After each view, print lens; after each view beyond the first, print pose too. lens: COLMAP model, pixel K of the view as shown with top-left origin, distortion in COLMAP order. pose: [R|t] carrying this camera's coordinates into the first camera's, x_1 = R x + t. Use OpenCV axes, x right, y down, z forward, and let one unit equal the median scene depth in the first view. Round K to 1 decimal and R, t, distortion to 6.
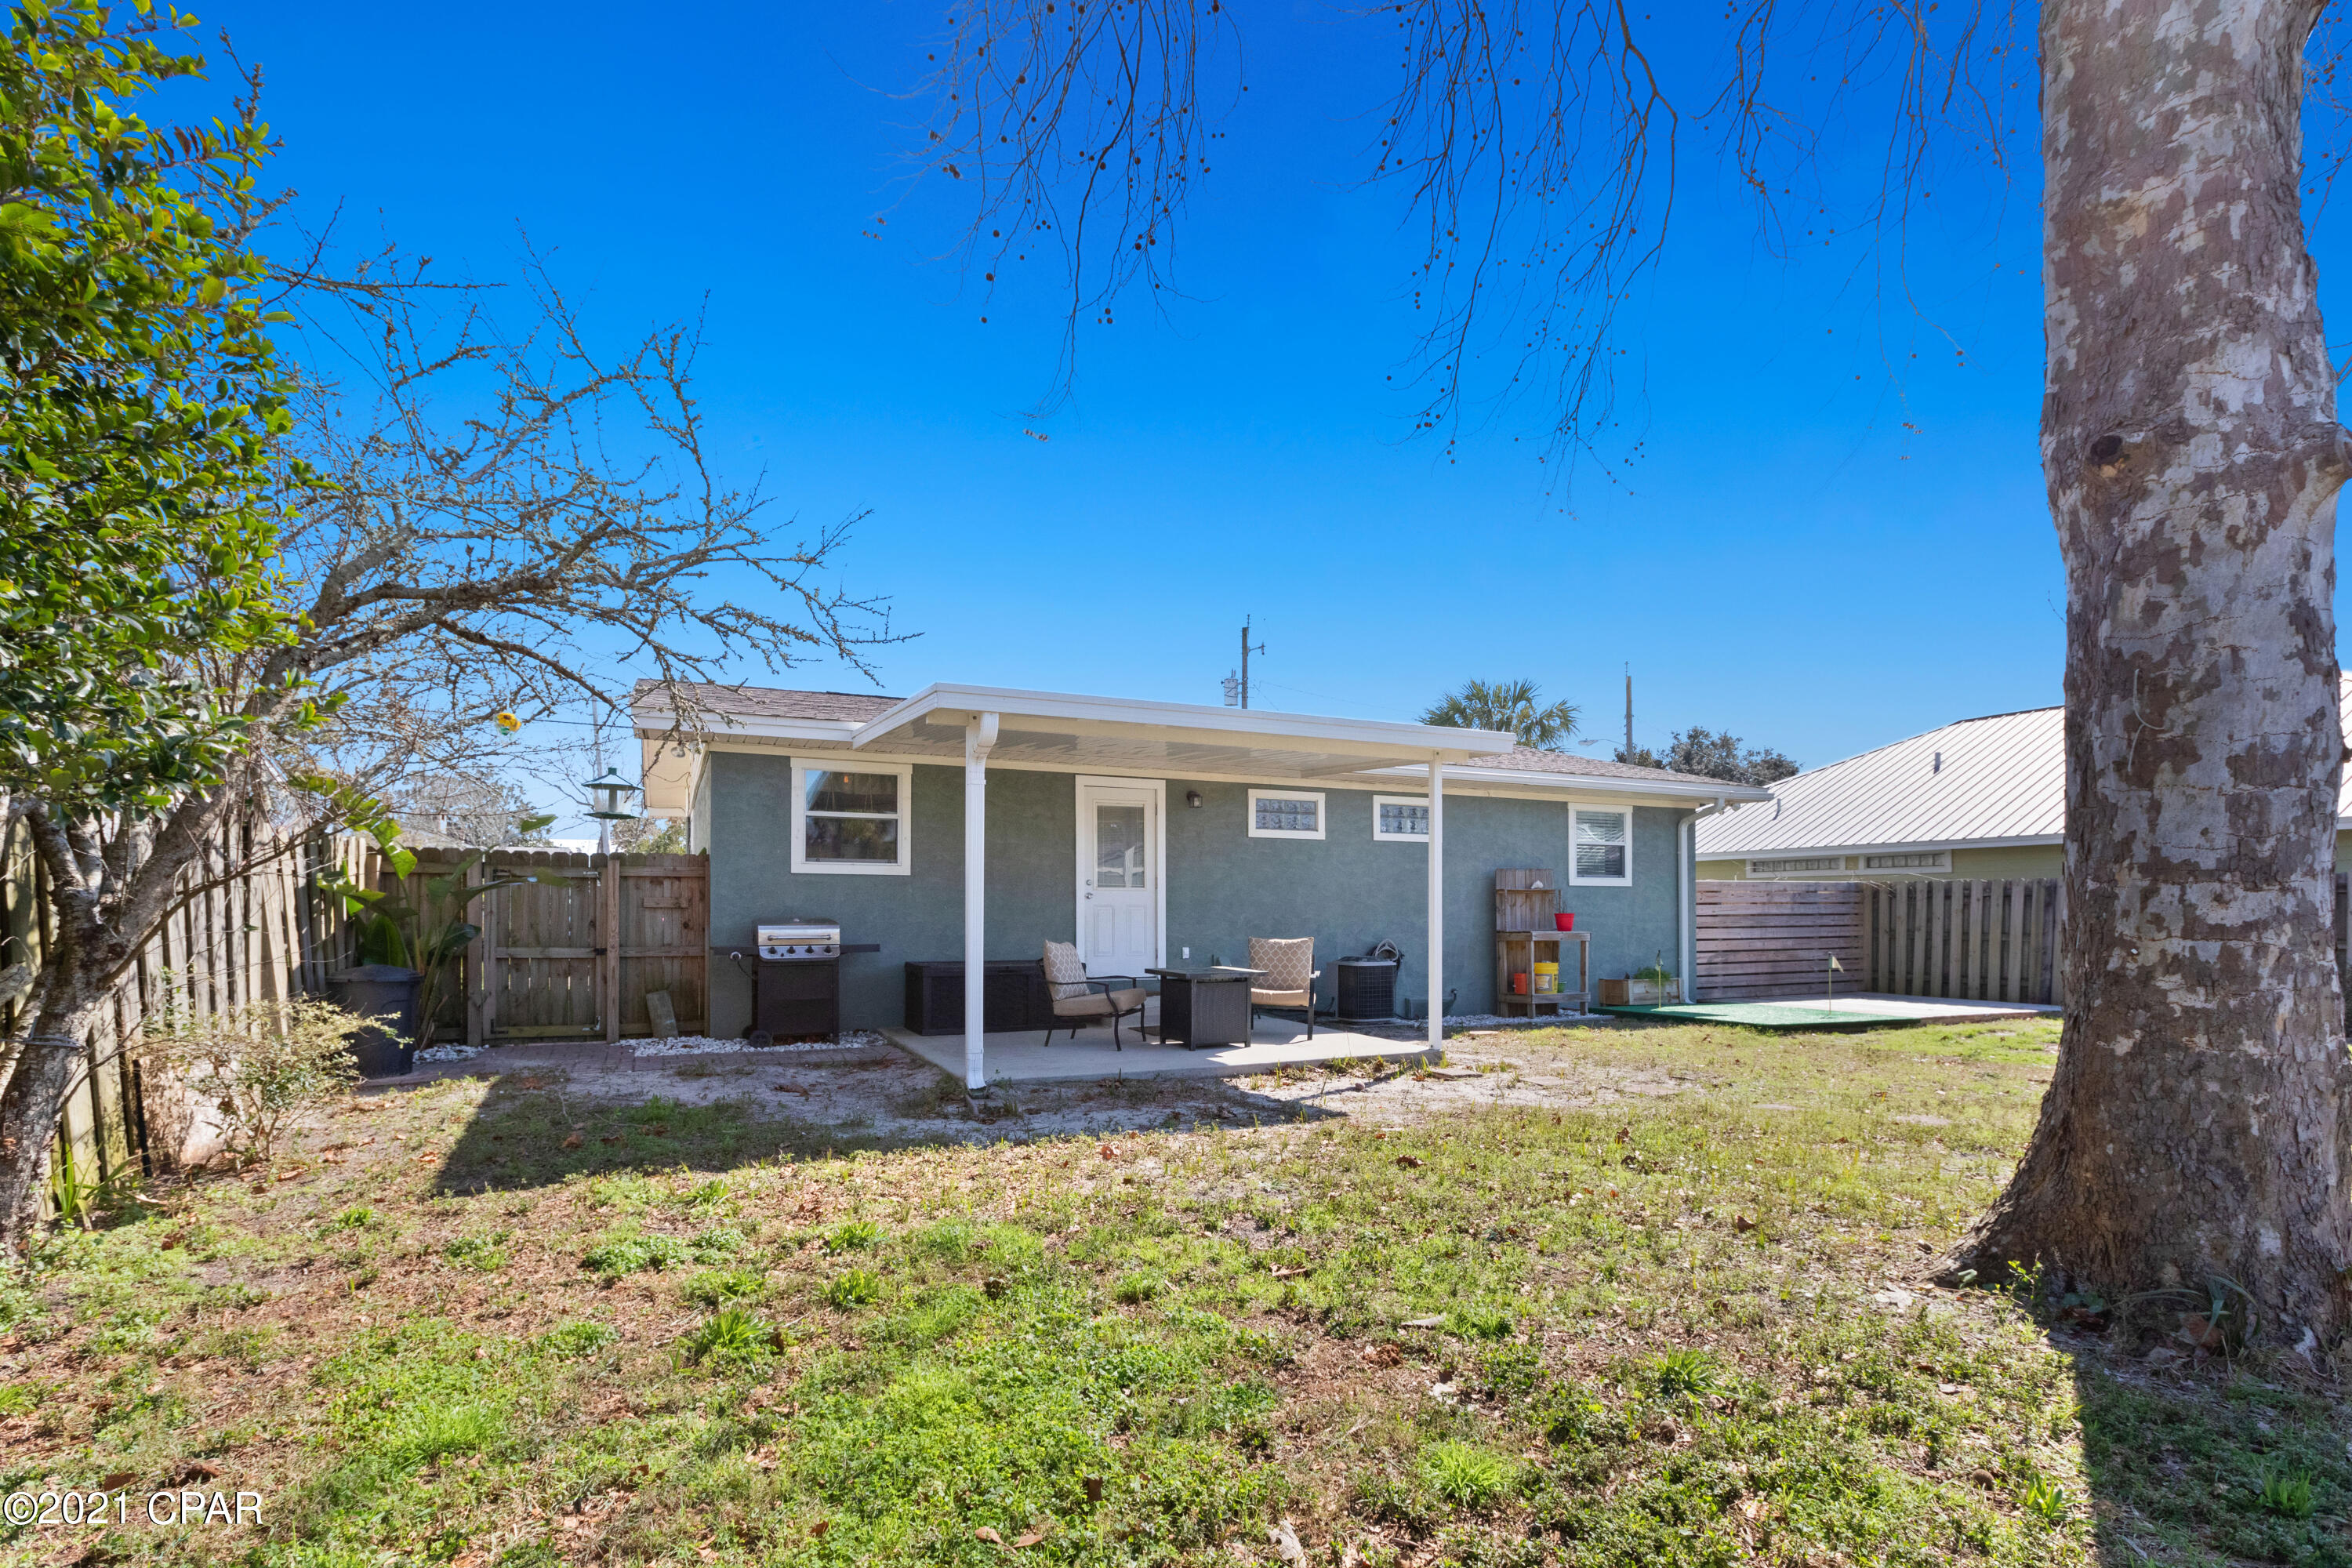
lens RADIAL K [[1080.2, 0, 1167.3], [0, 1080.2, 785.2], [0, 0, 1]] dist [0.000449, 0.000299]
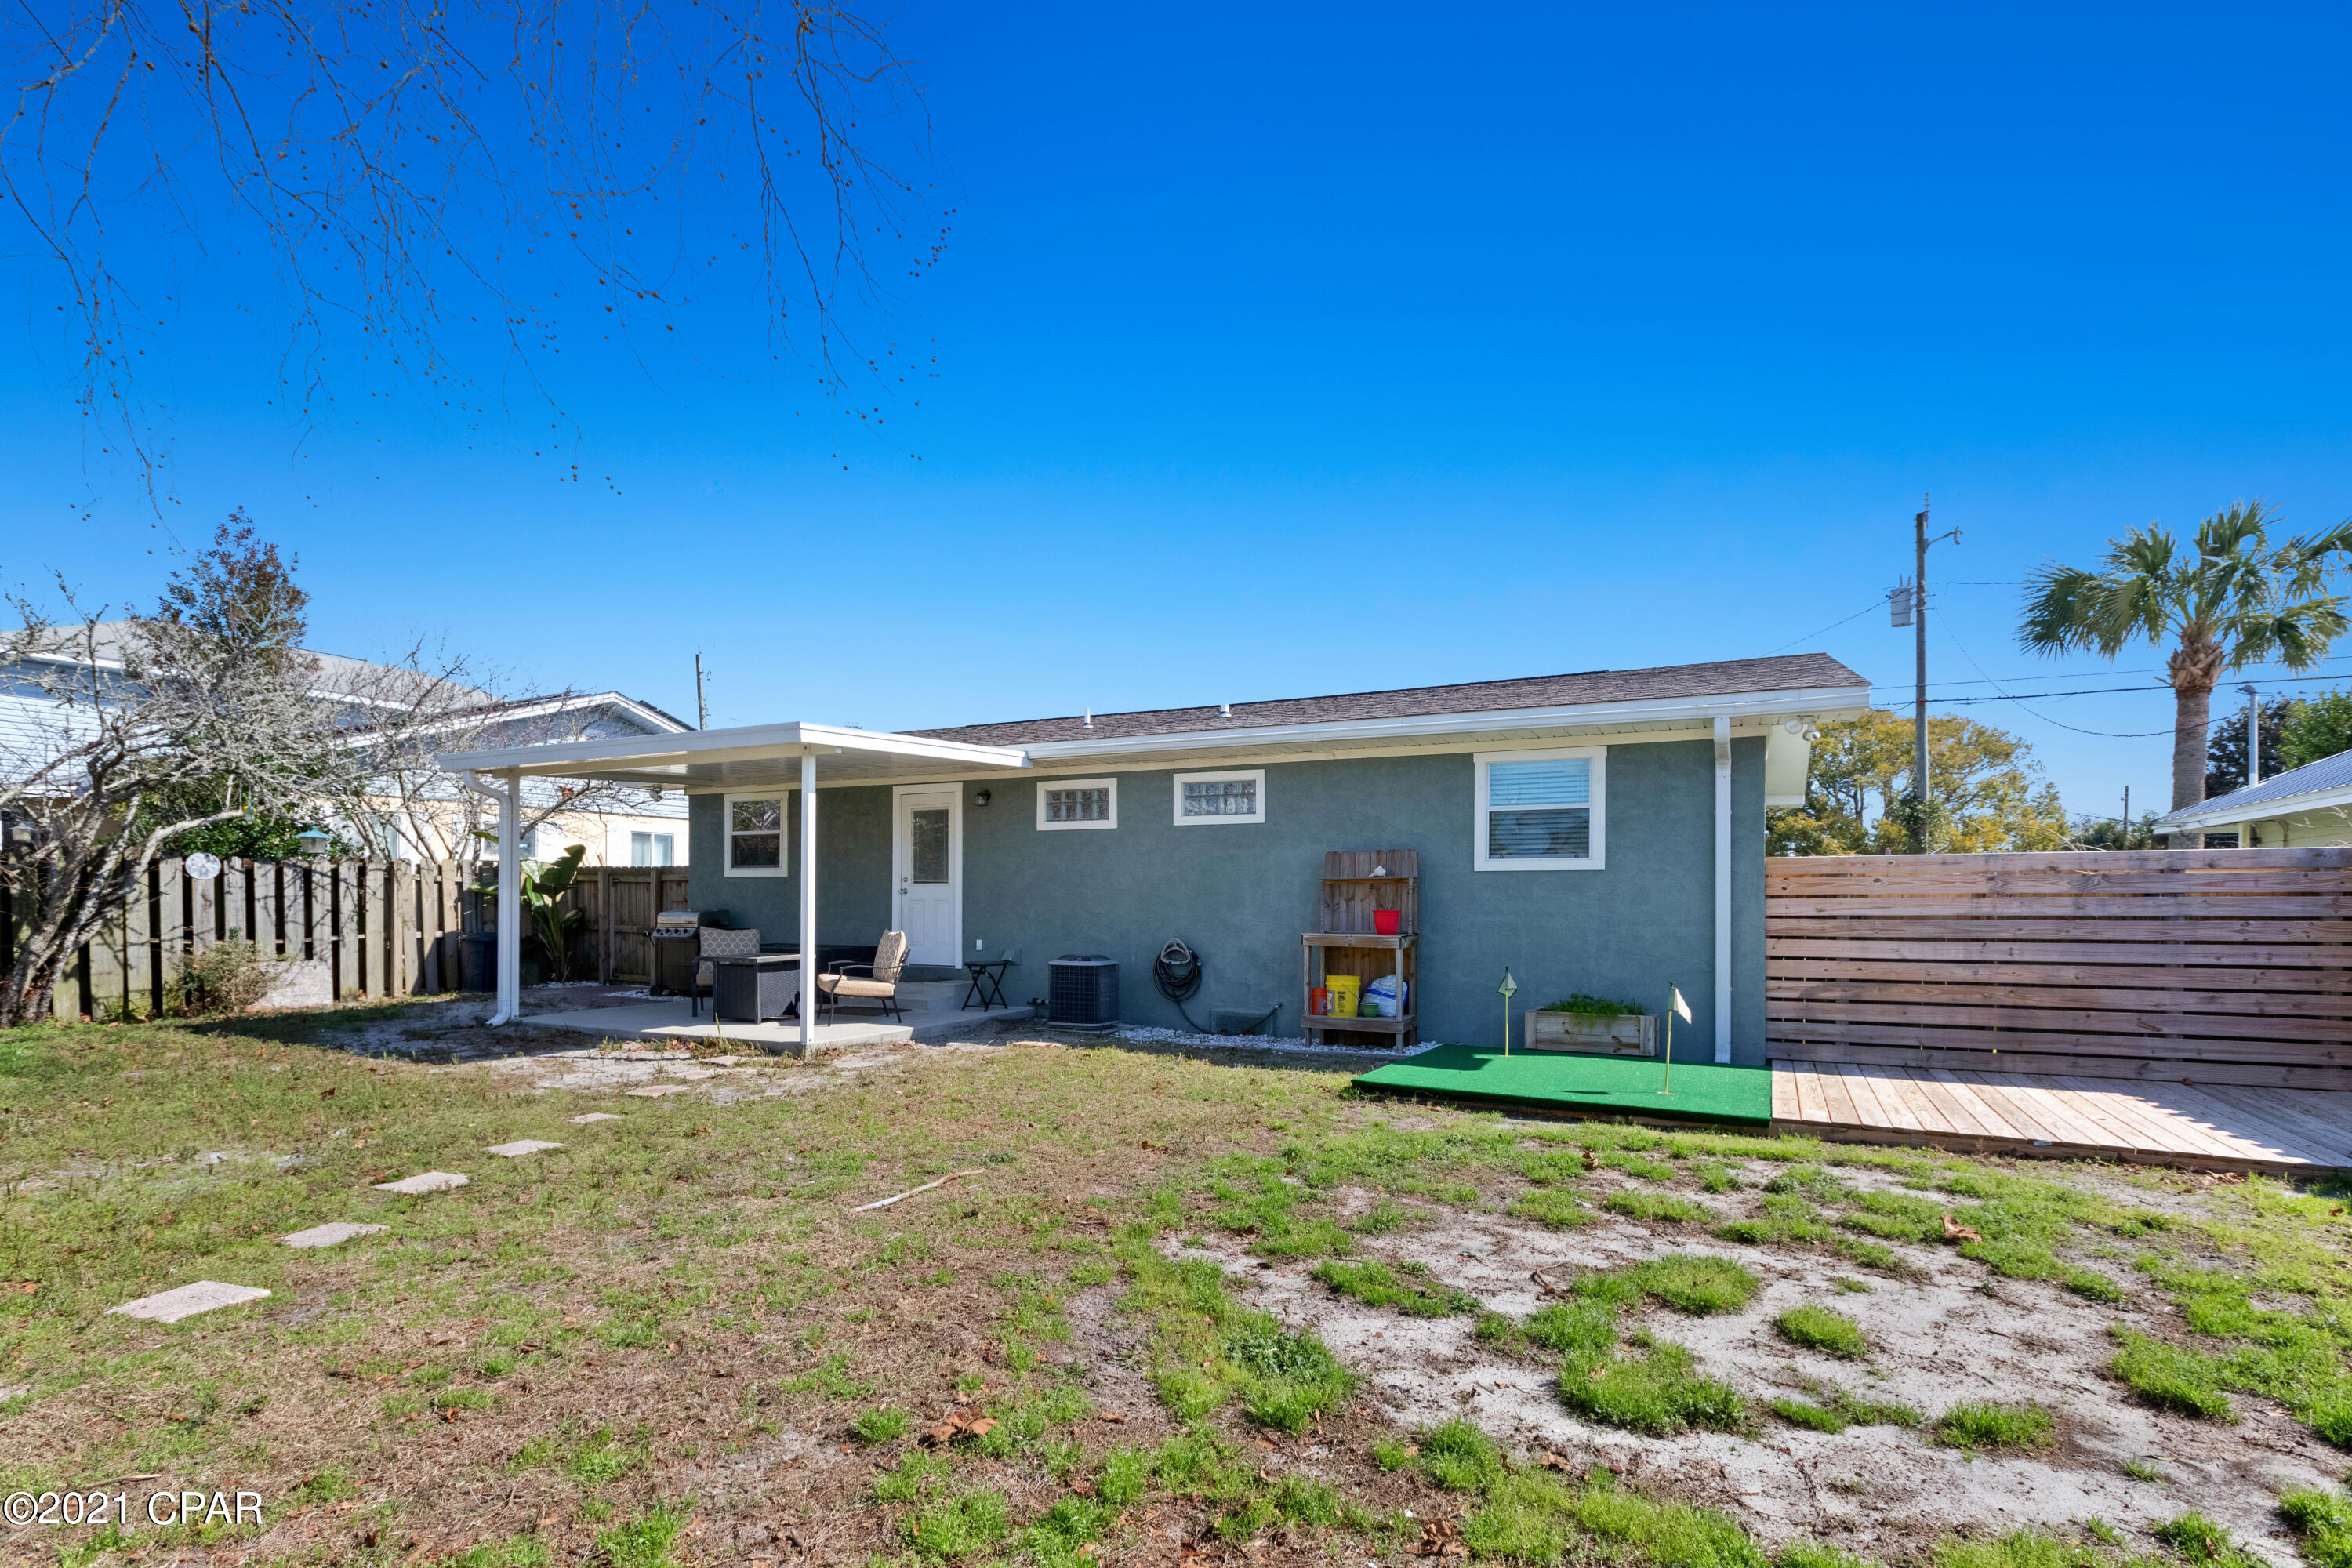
lens RADIAL K [[1048.2, 0, 1165.6], [0, 1048.2, 796.7], [0, 0, 1]] dist [0.001508, -0.000902]
pose [[0.643871, -0.072821, -0.761661, 0.855435], [0.087244, 0.995956, -0.021469, 0.046511], [0.760144, -0.052627, 0.647620, 0.456100]]
